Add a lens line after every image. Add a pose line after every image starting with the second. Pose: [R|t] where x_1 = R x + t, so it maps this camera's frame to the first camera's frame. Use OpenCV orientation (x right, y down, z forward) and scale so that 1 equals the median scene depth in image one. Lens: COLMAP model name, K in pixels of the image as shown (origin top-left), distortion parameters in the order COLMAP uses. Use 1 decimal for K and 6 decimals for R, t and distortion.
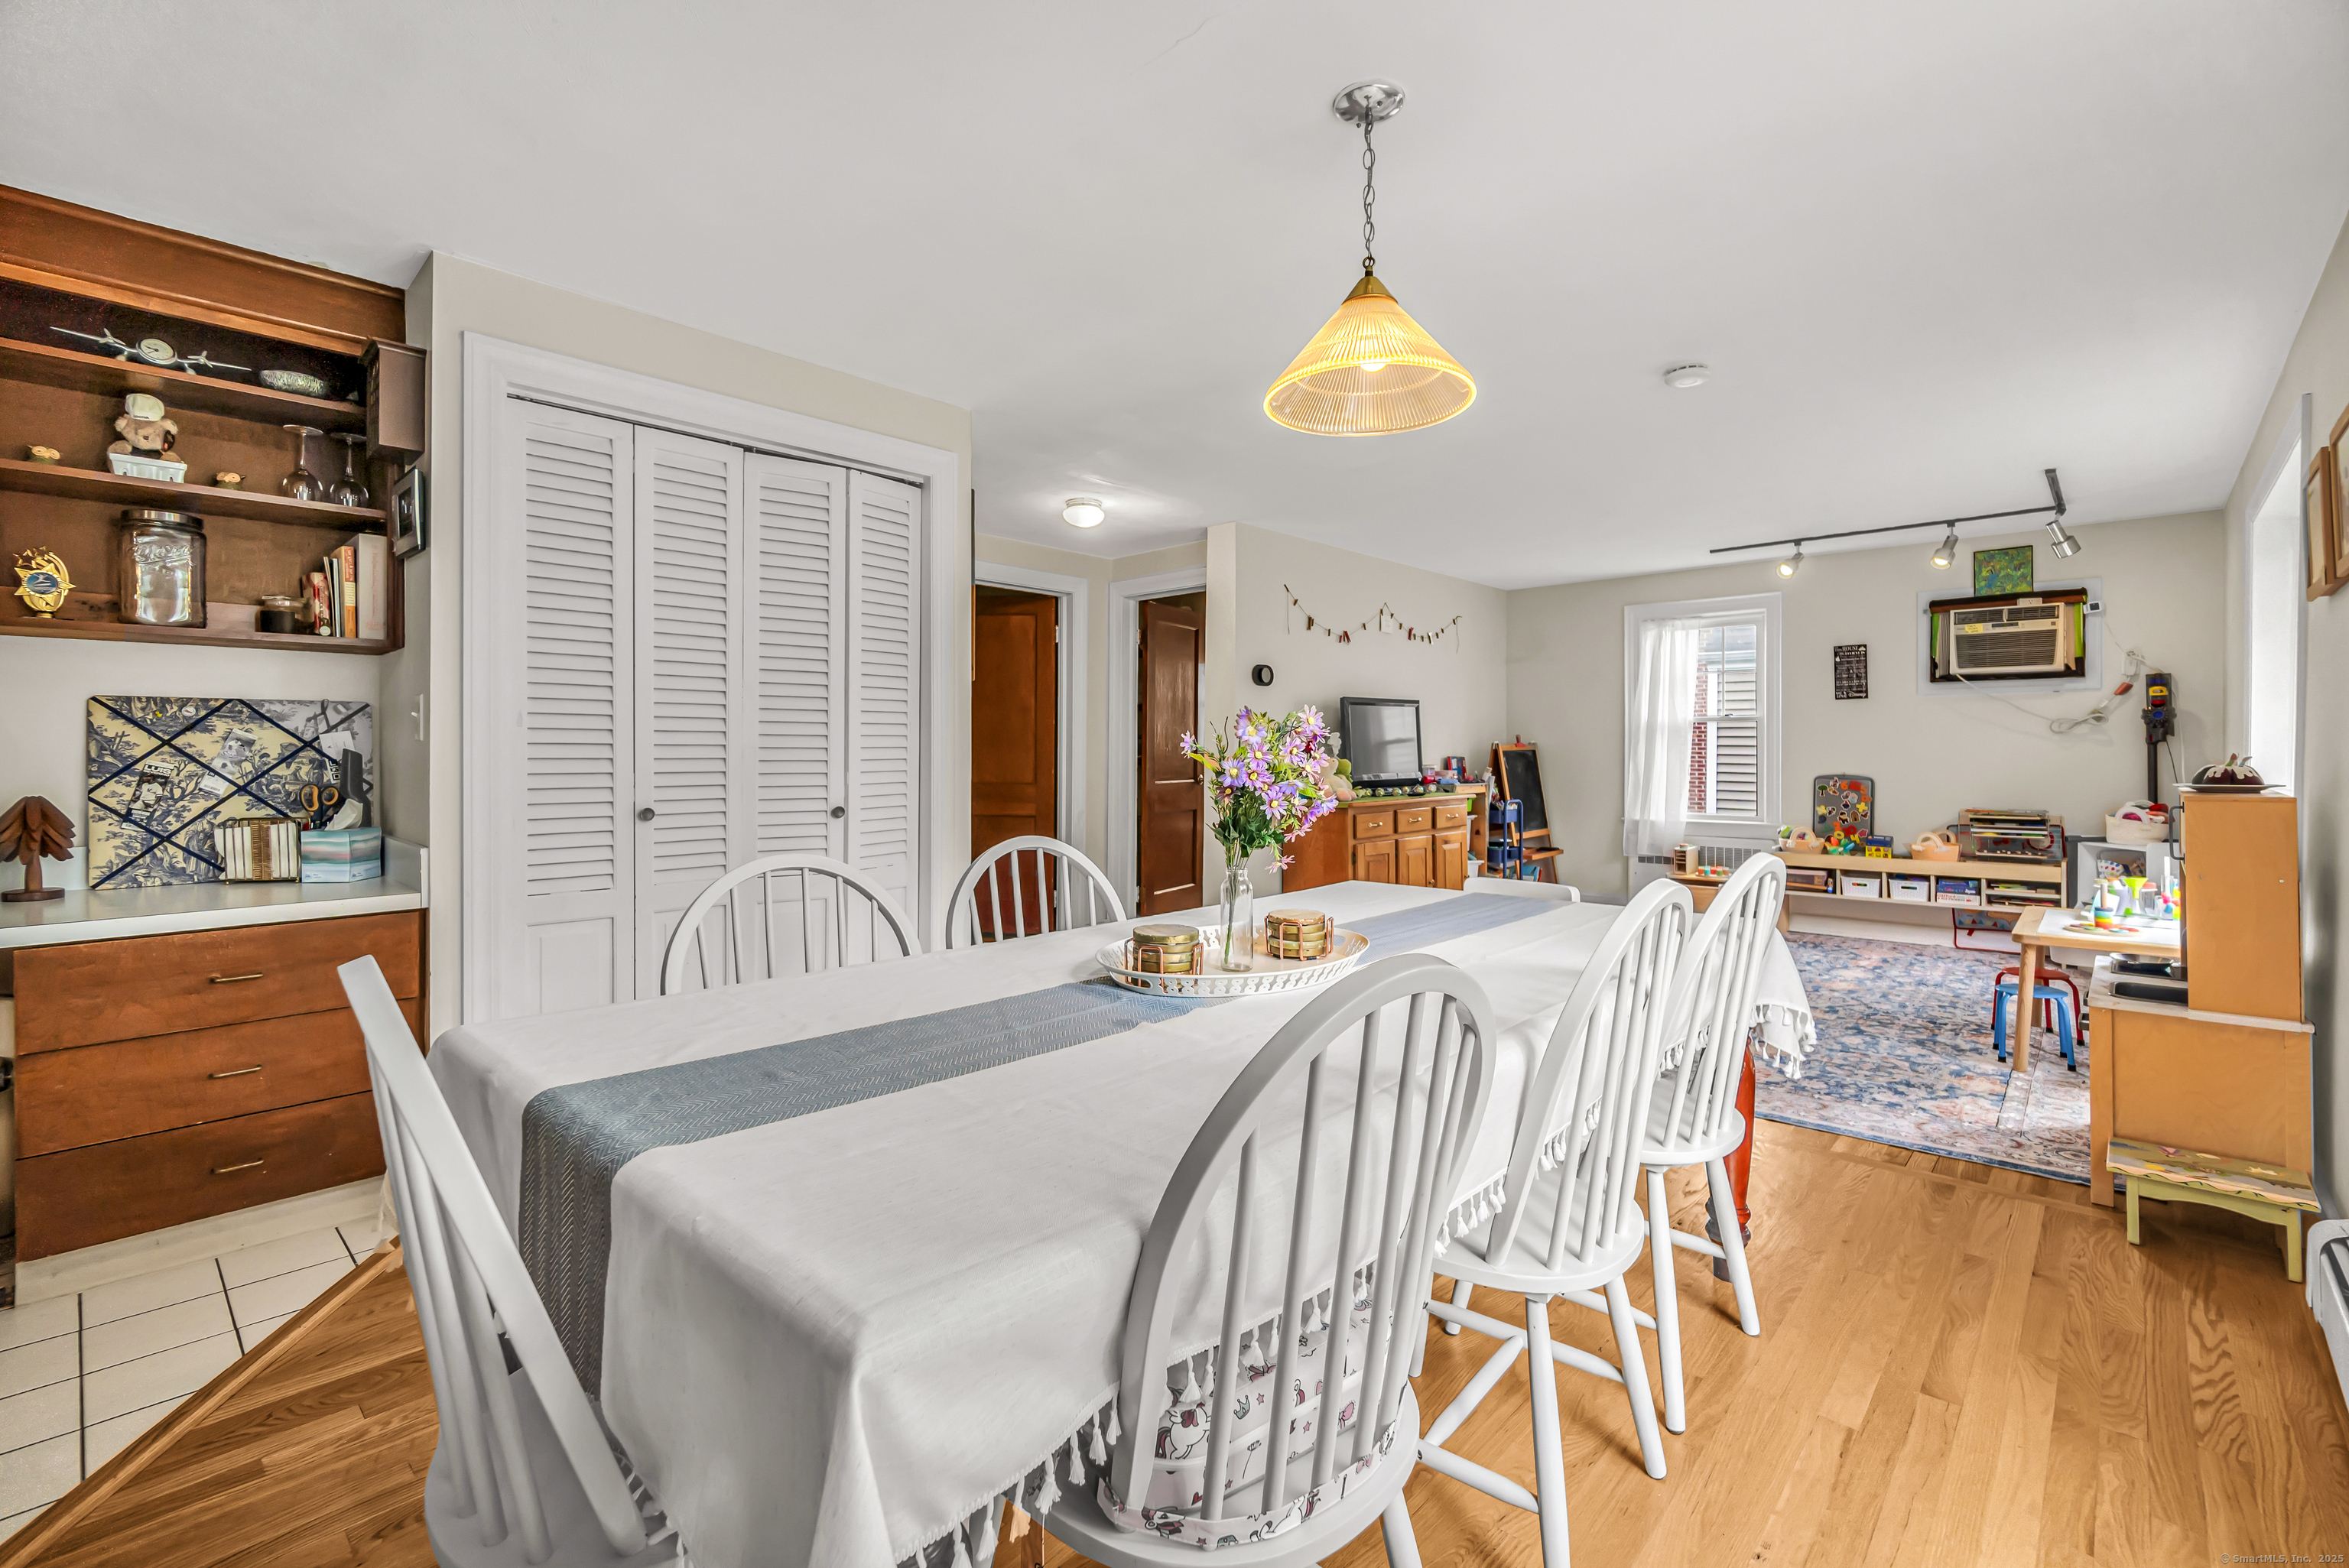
lens RADIAL K [[1028.1, 0, 1158.1], [0, 1028.1, 759.6], [0, 0, 1]] dist [0.000639, -0.000713]
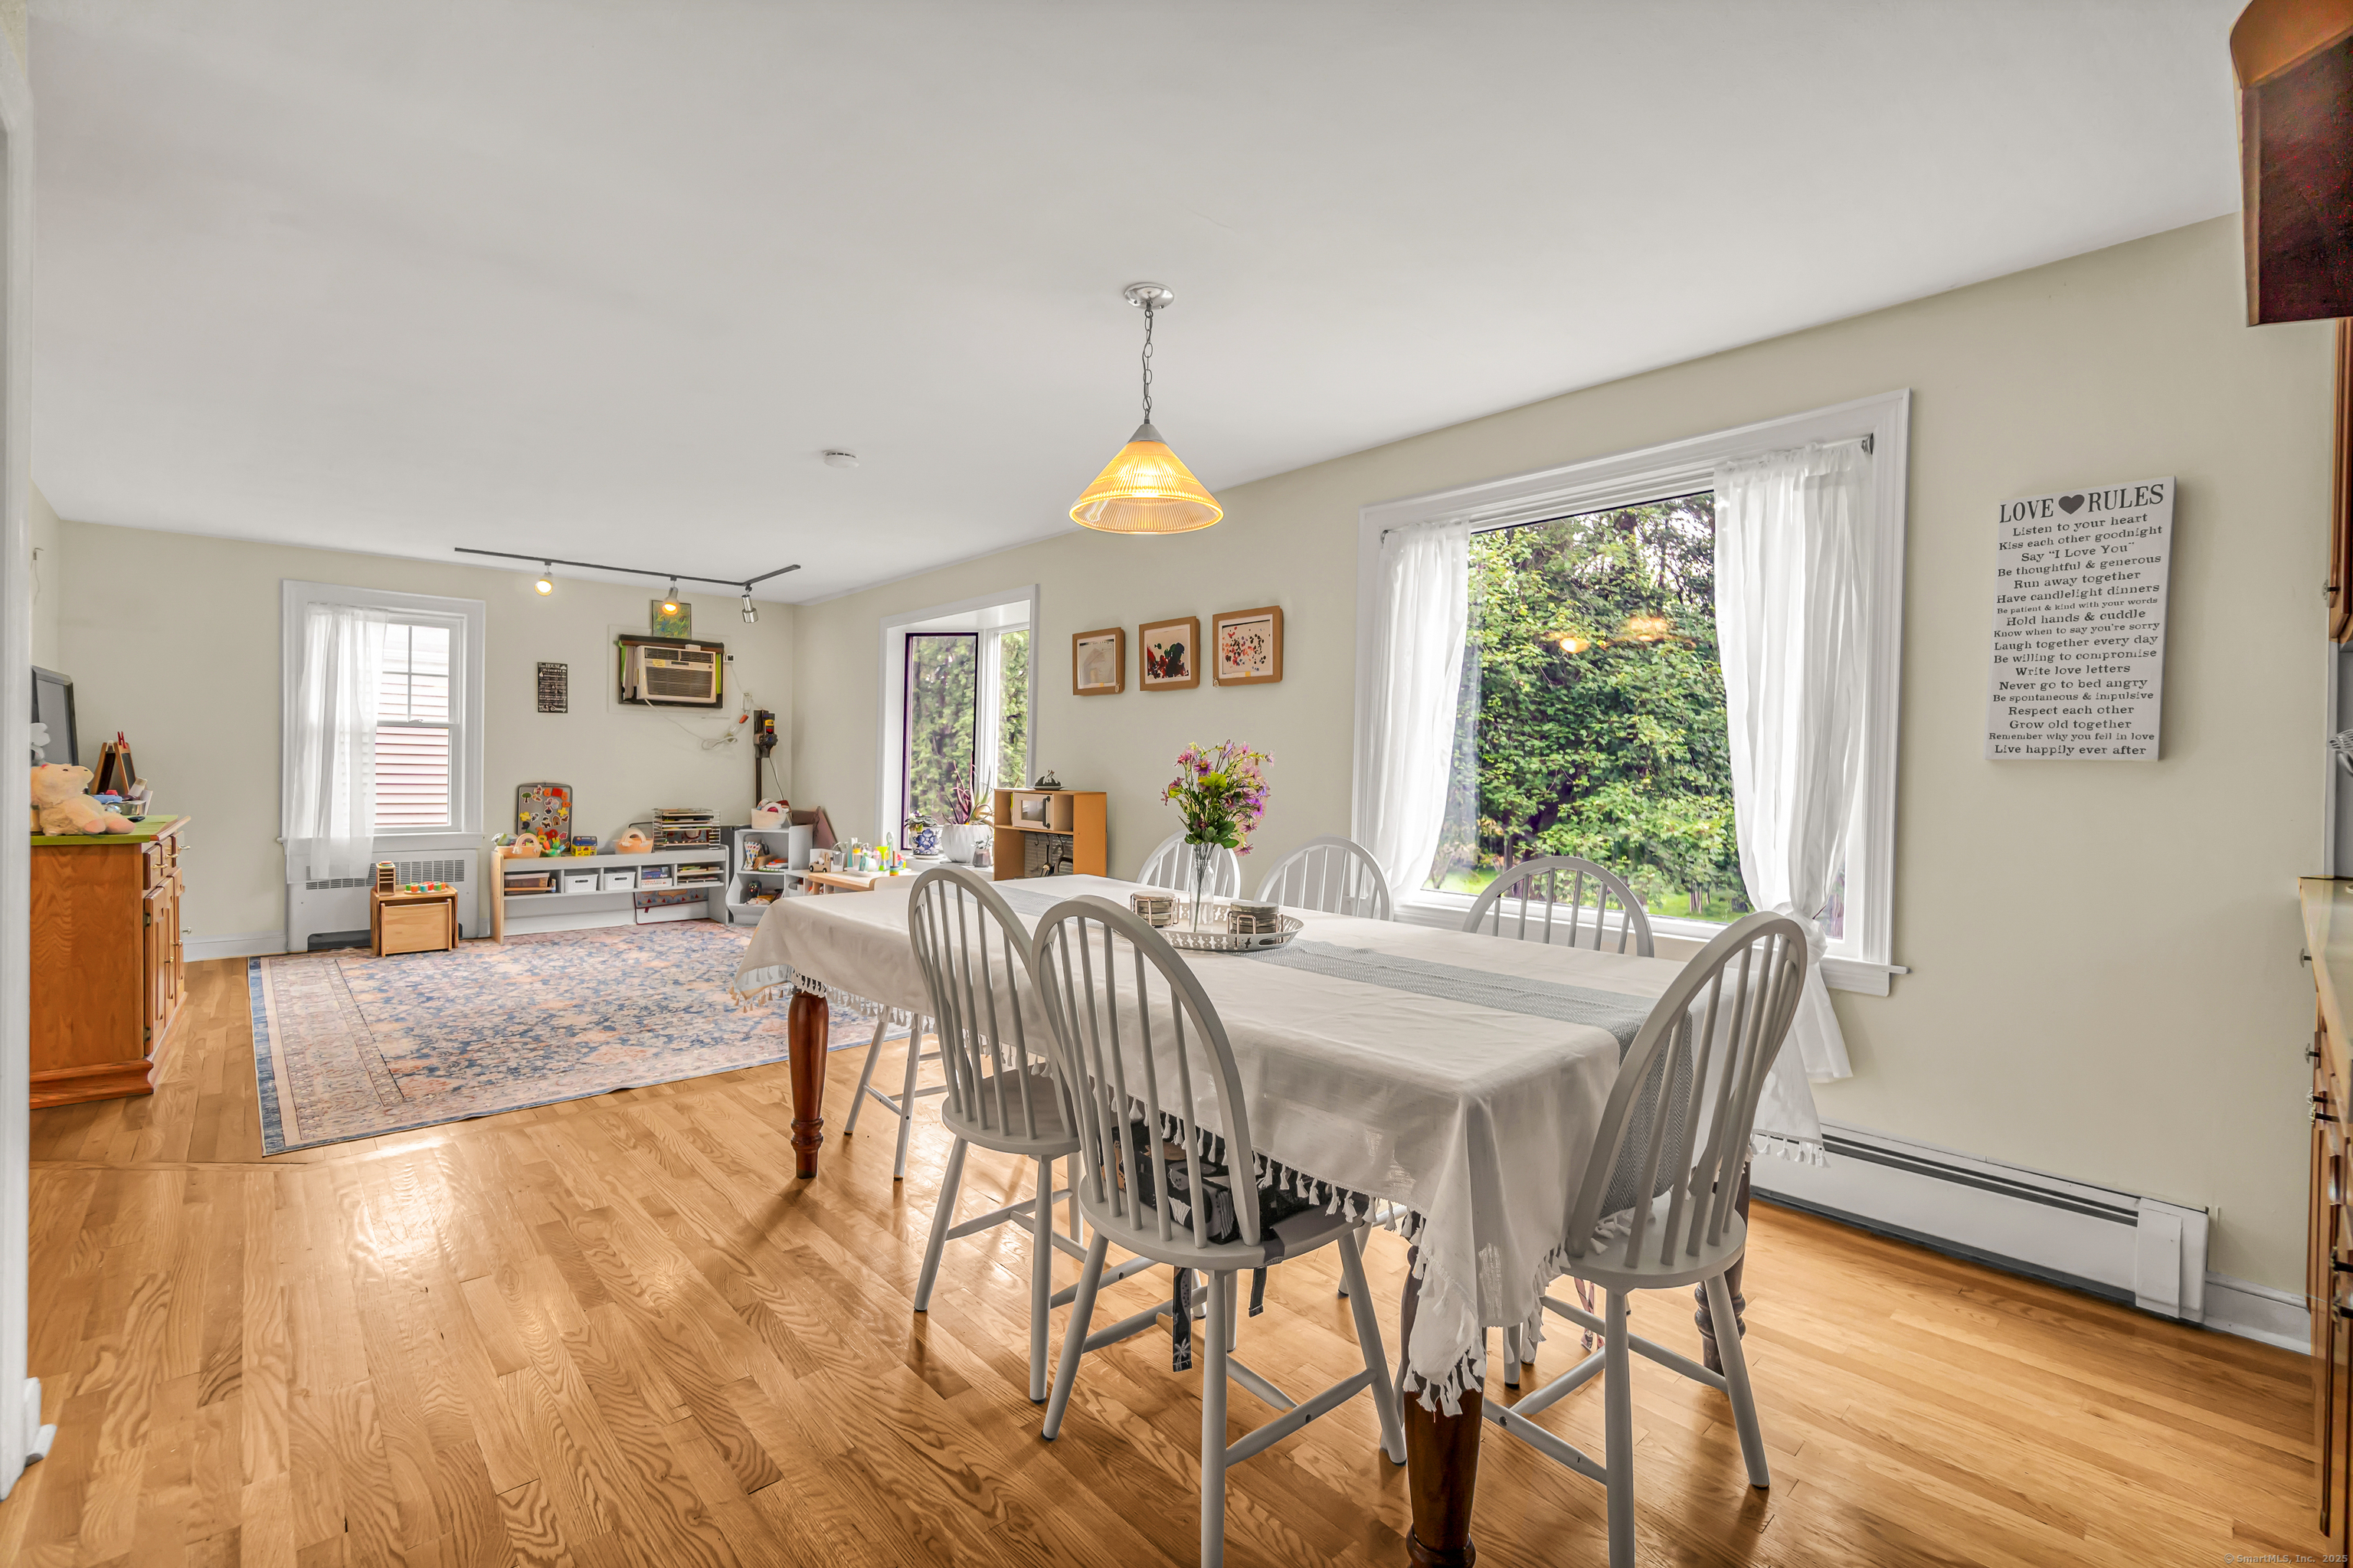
lens RADIAL K [[1030.0, 0, 1178.5], [0, 1030.0, 771.2], [0, 0, 1]] dist [0.000639, -0.000713]
pose [[0.078688, -0.000002, 0.996899, -0.384623], [-0.006462, 0.999979, 0.000512, -0.002136], [-0.996878, -0.006482, 0.078686, 0.274303]]
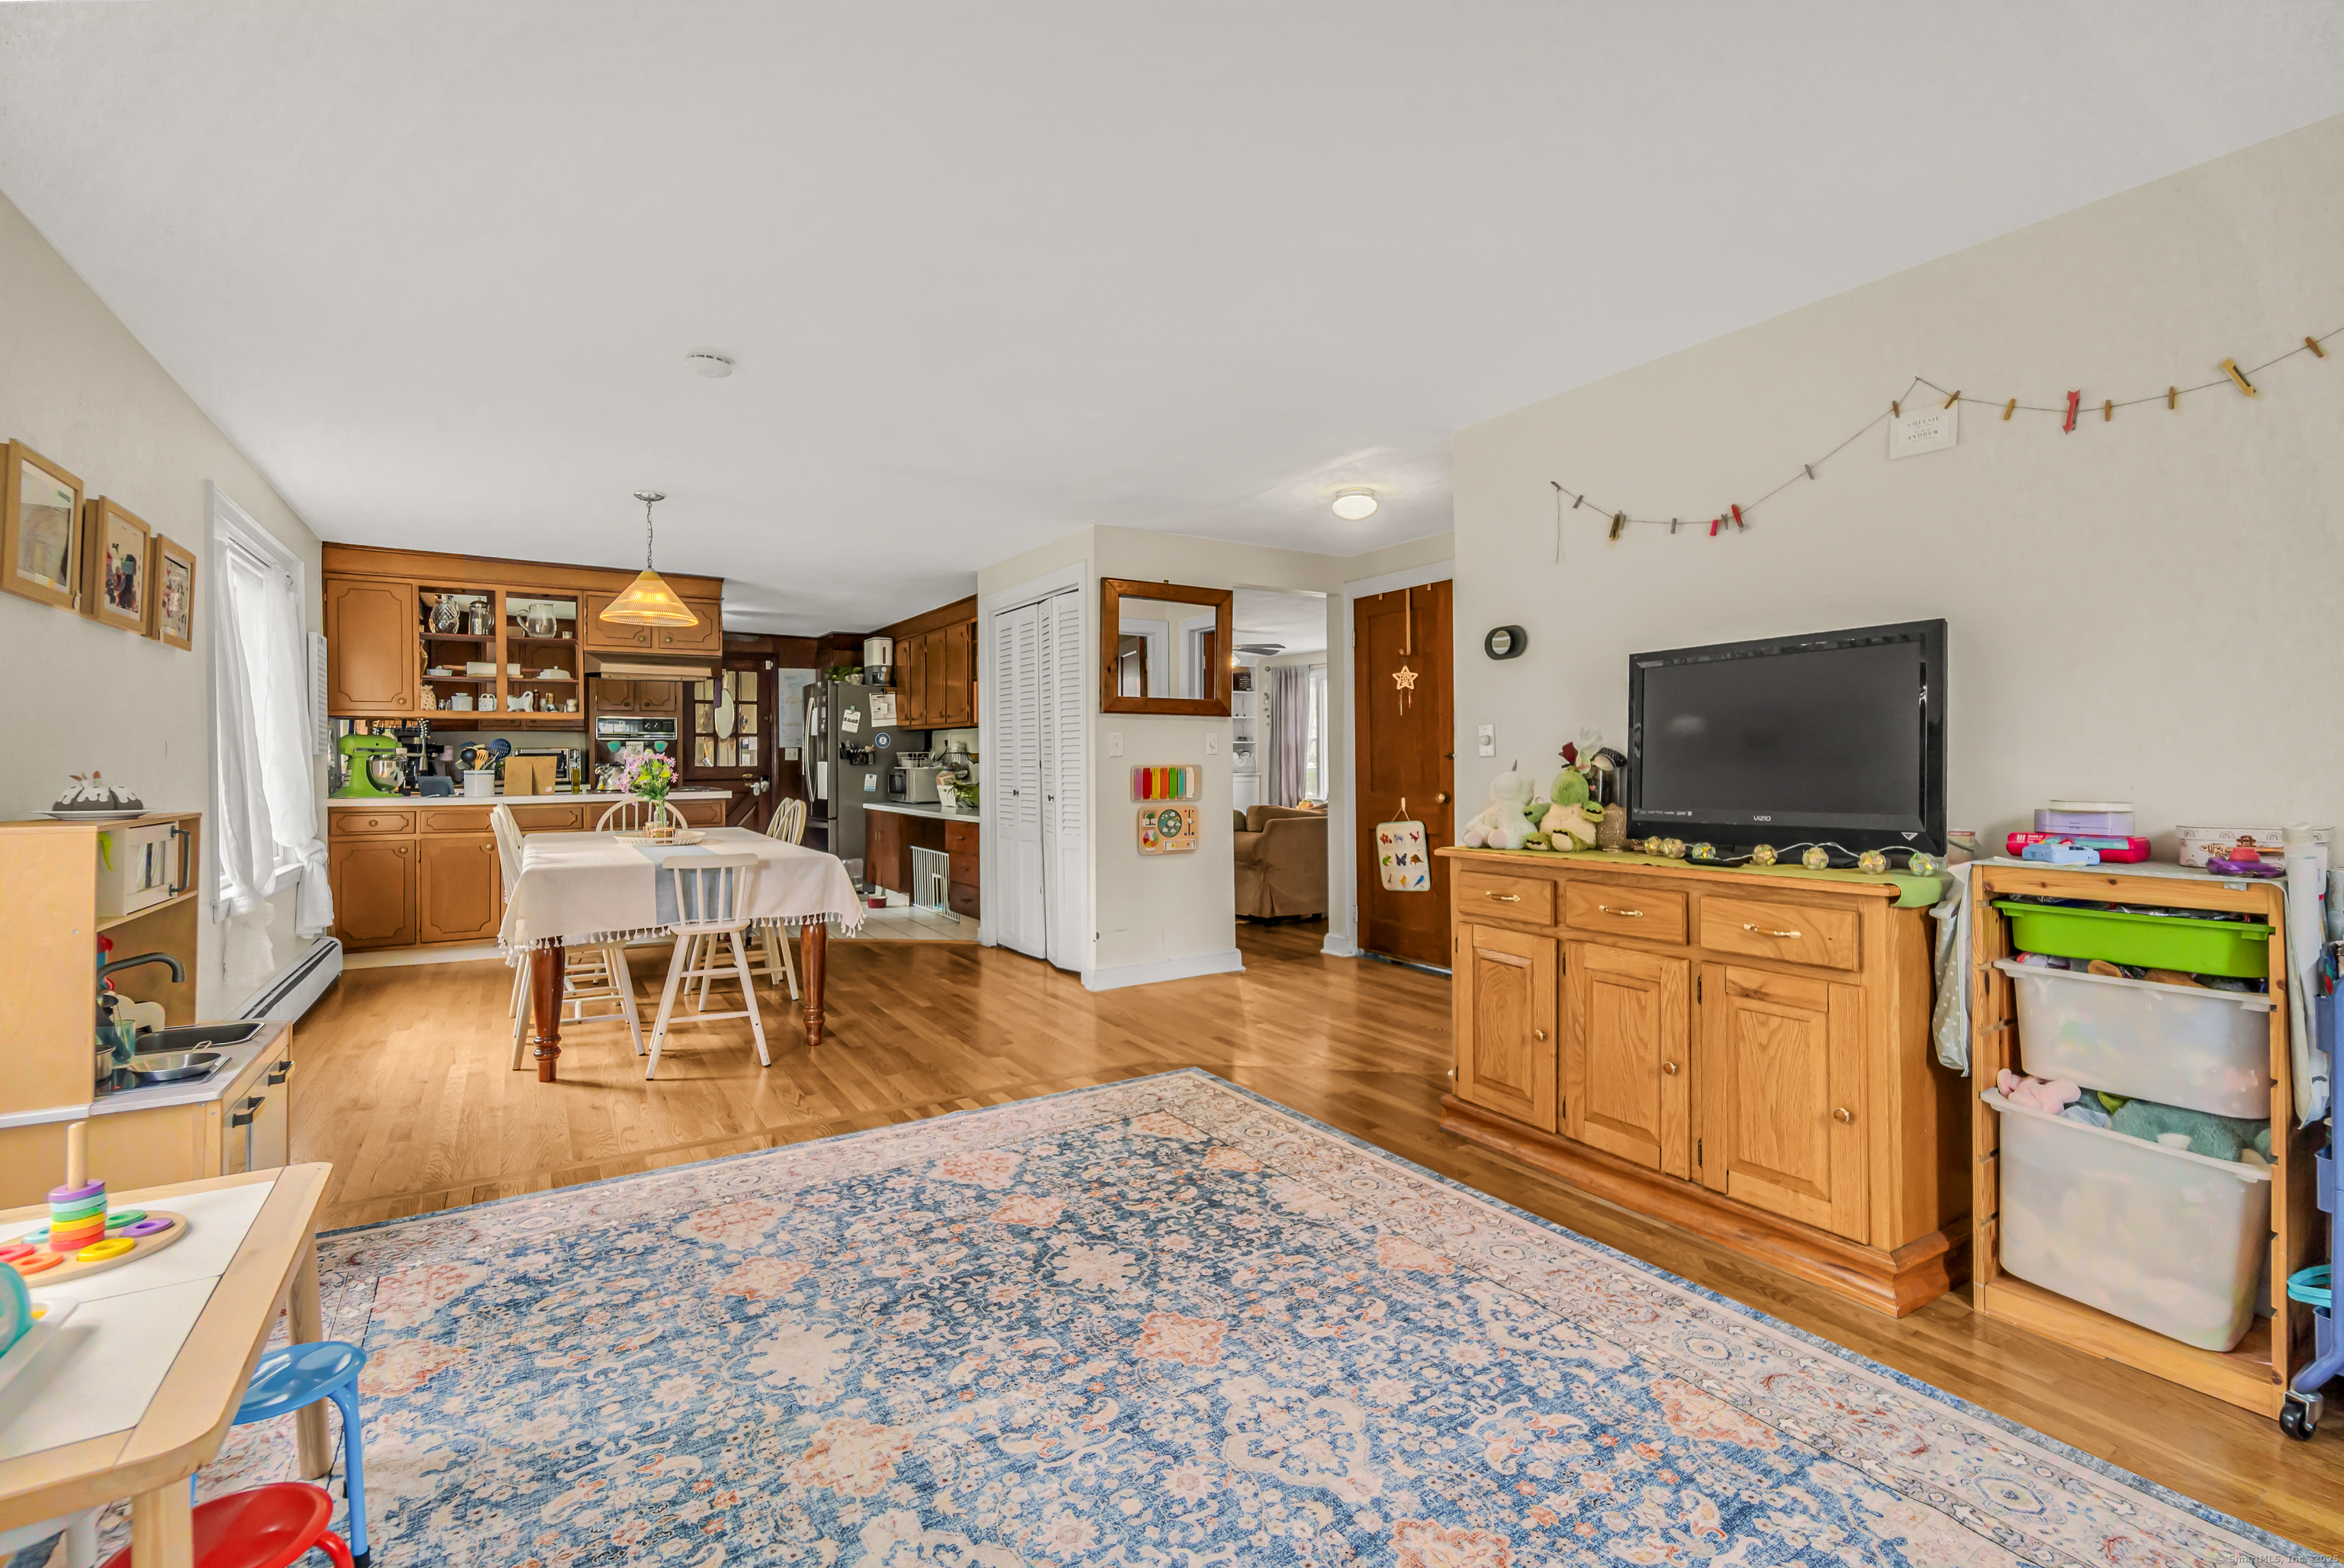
lens RADIAL K [[1033.6, 0, 1203.9], [0, 1033.6, 759.1], [0, 0, 1]] dist [-0.008143, 0.000461]
pose [[-0.223063, 0.000722, -0.974804, 0.740719], [-0.004878, 0.999986, 0.001857, -0.009418], [0.974792, 0.005169, -0.223056, 0.919645]]
